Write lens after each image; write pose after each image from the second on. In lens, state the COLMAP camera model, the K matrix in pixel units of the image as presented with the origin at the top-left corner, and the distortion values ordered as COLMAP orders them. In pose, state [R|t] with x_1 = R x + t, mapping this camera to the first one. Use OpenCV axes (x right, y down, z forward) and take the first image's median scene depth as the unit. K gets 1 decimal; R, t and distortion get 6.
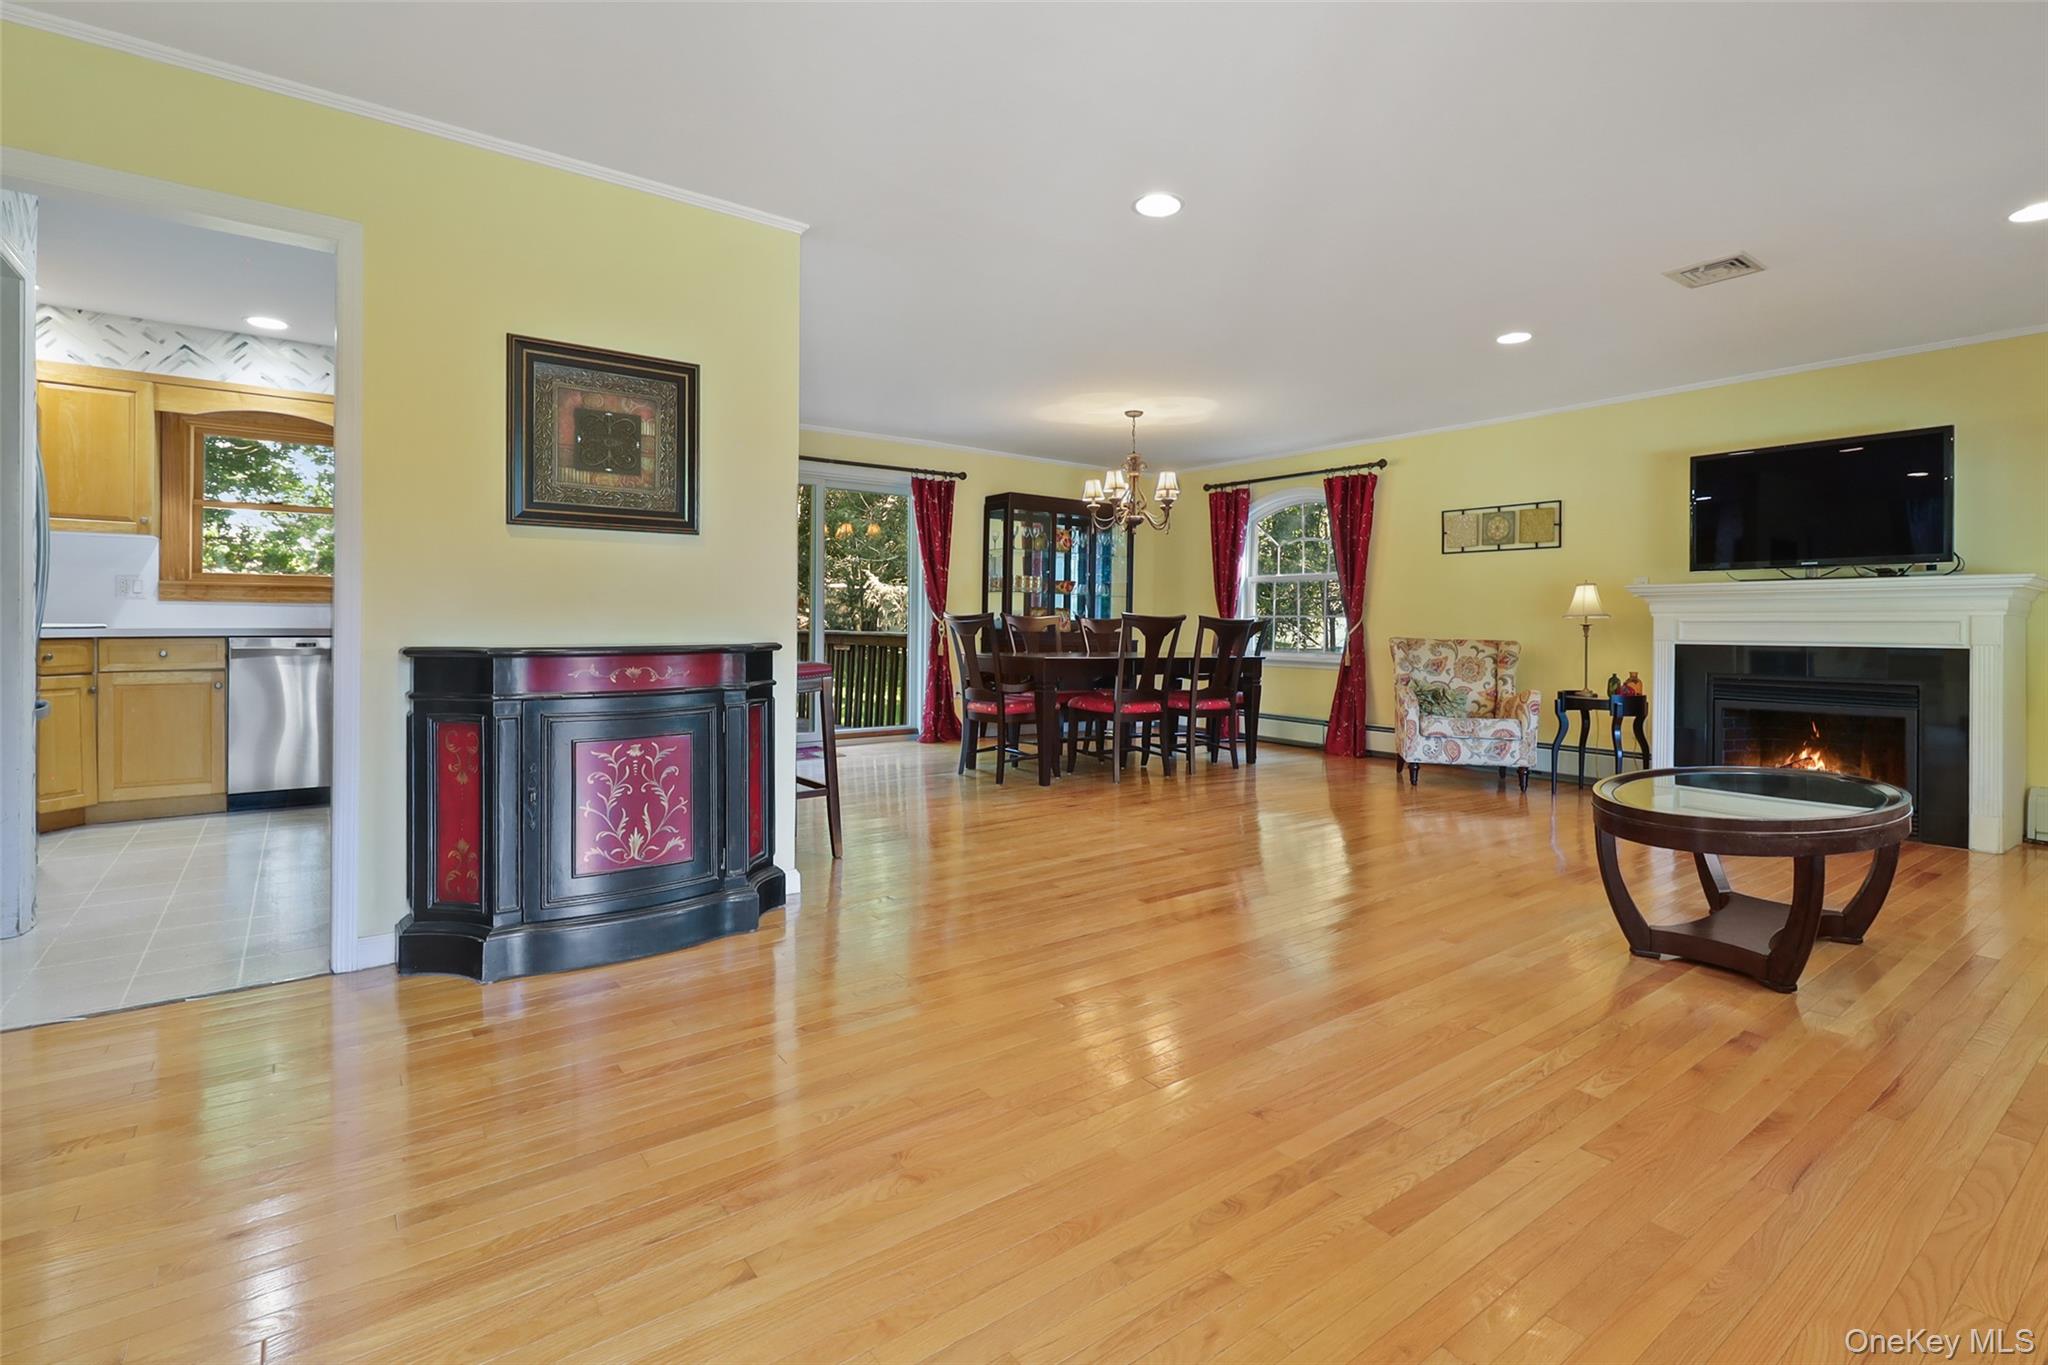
lens RADIAL K [[954.8, 0, 1017.8], [0, 954.8, 620.4], [0, 0, 1]] dist [-0.001248, 0.000302]
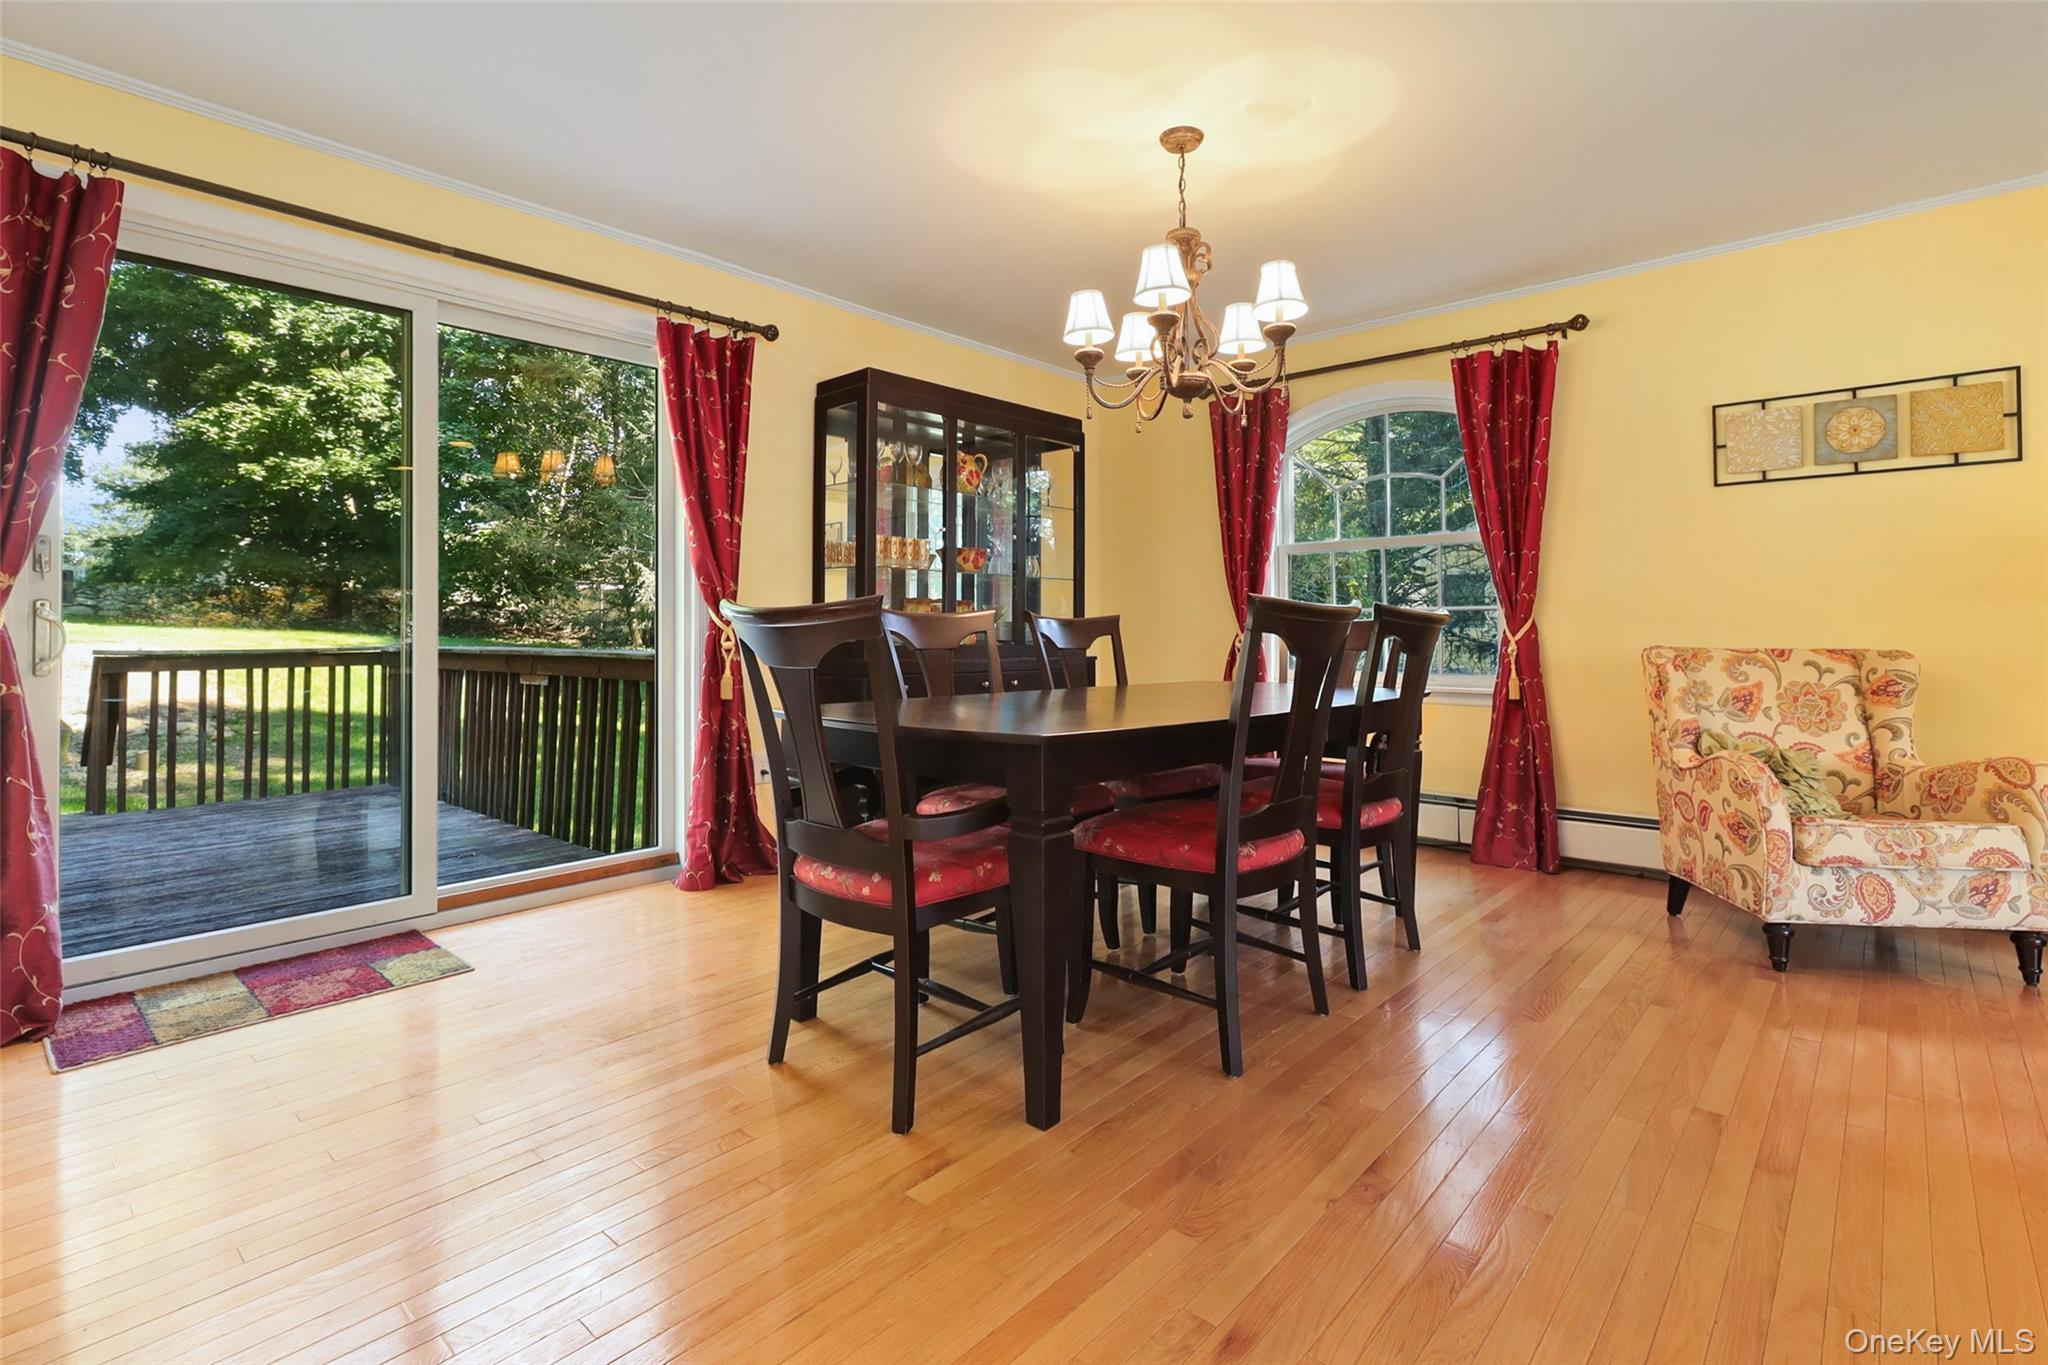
lens RADIAL K [[960.6, 0, 1014.9], [0, 960.6, 605.9], [0, 0, 1]] dist [0.003806, 0.000705]
pose [[0.981086, -0.009562, 0.193337, -0.037230], [0.013220, 0.999757, -0.017639, 0.000938], [-0.193121, 0.019861, 0.980974, 0.588706]]
